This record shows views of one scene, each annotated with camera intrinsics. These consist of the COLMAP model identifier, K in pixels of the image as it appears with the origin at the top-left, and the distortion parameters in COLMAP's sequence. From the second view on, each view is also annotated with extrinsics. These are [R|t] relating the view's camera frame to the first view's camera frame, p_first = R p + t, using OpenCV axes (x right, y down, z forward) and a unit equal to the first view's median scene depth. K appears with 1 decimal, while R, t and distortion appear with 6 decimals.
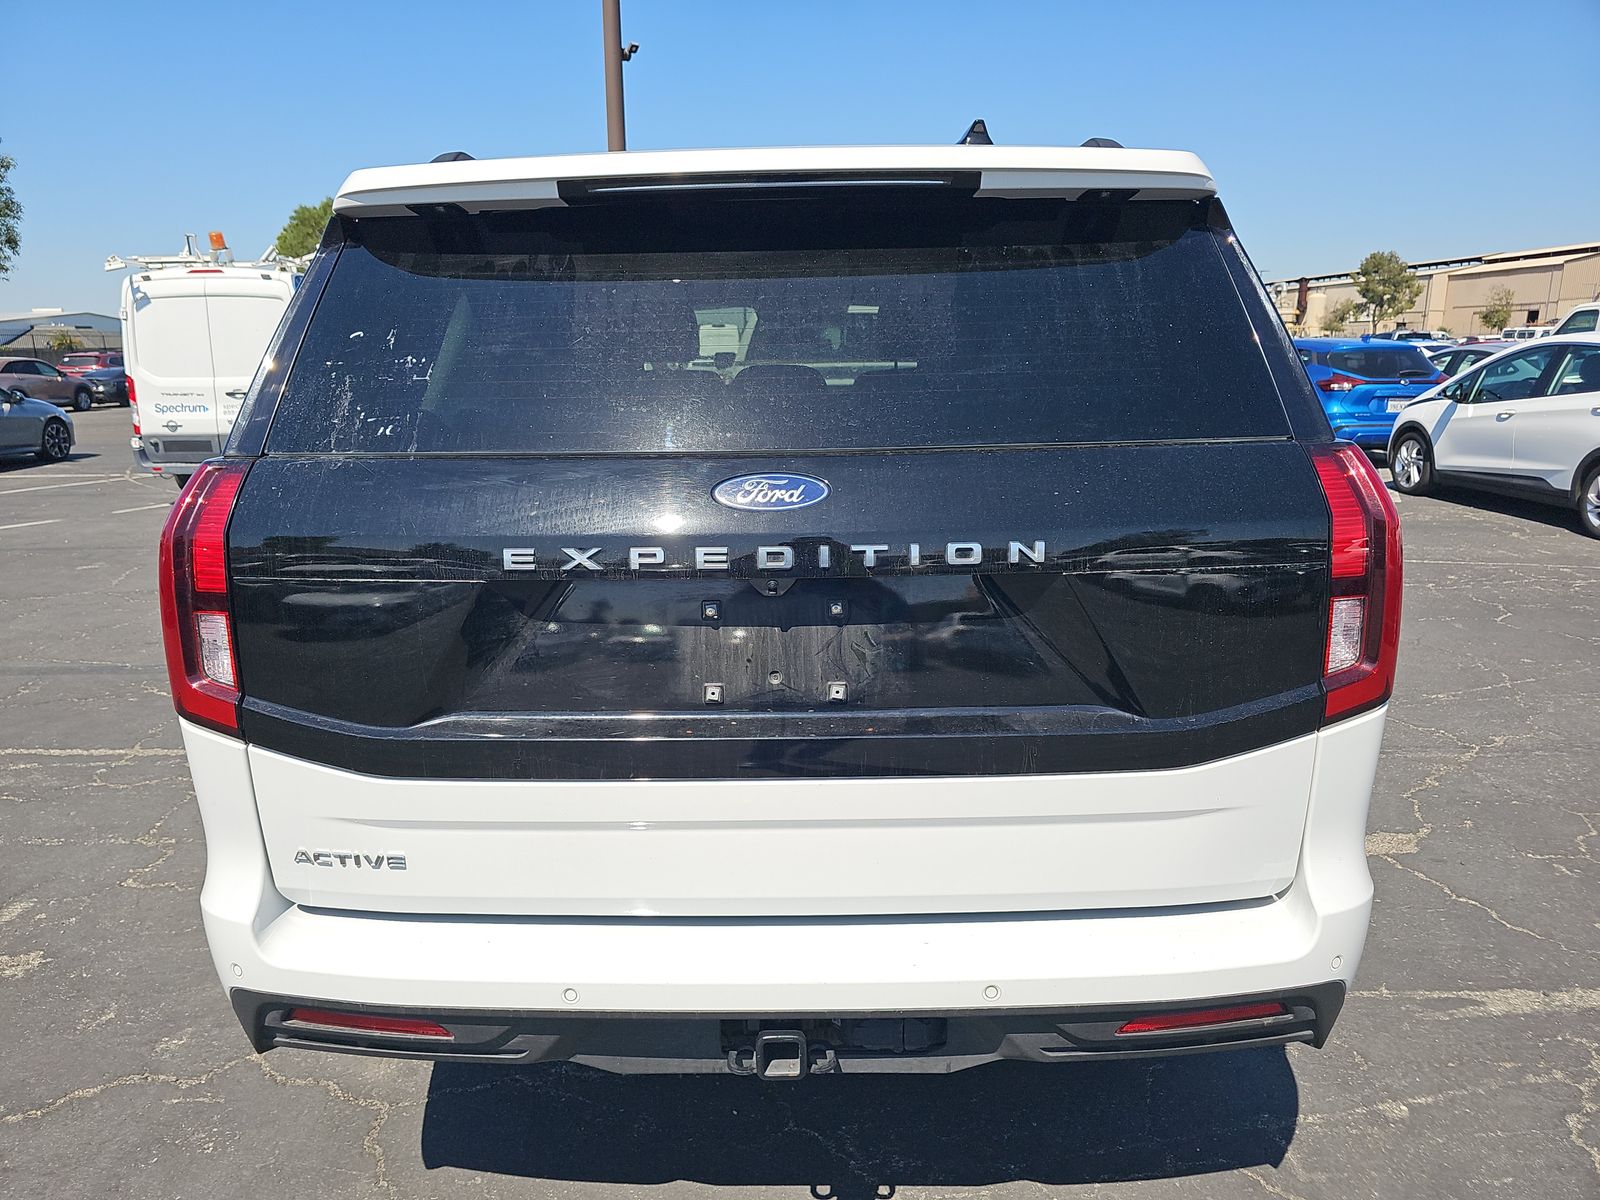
lens RADIAL K [[1078.6, 0, 789.1], [0, 1078.6, 603.7], [0, 0, 1]] dist [0.017574, -0.002952]
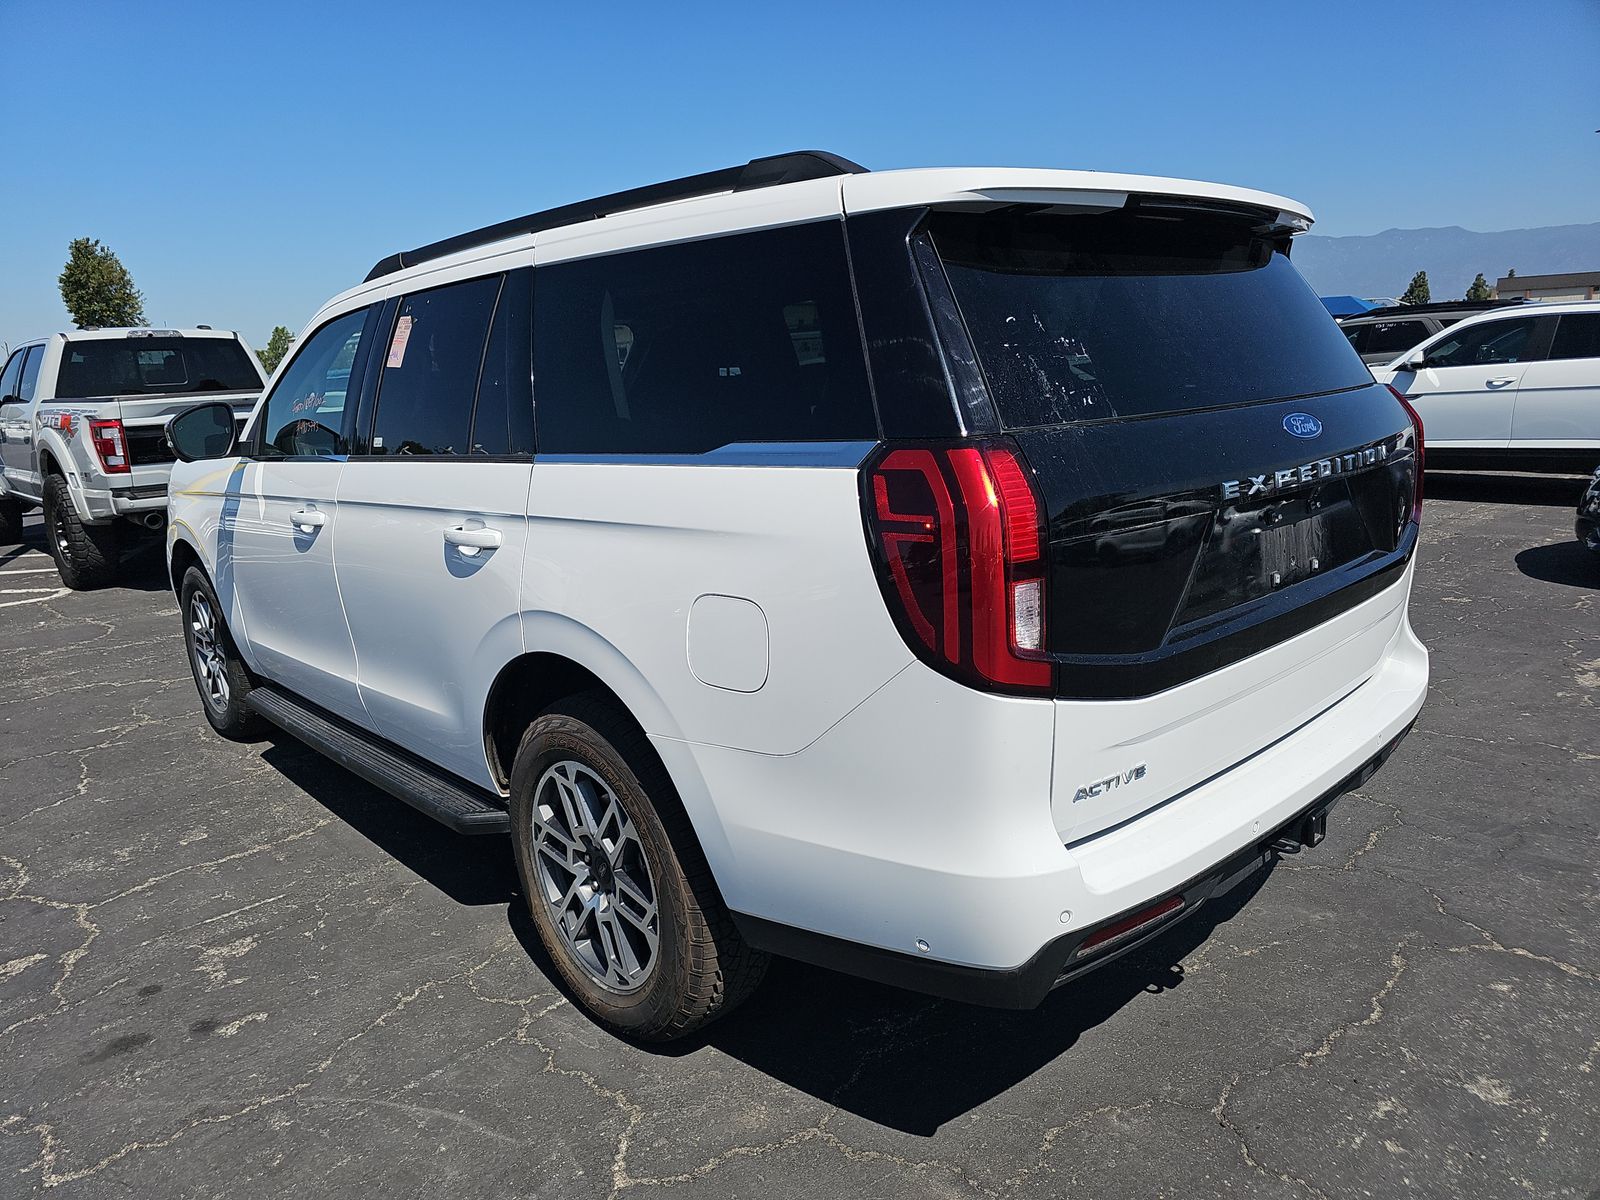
lens RADIAL K [[1078.6, 0, 789.1], [0, 1078.6, 603.7], [0, 0, 1]] dist [0.017574, -0.002952]
pose [[0.708164, -0.167834, 0.685810, -1.382967], [0.189290, 0.980908, 0.044593, -0.058713], [-0.680201, 0.098238, 0.726413, 0.396241]]
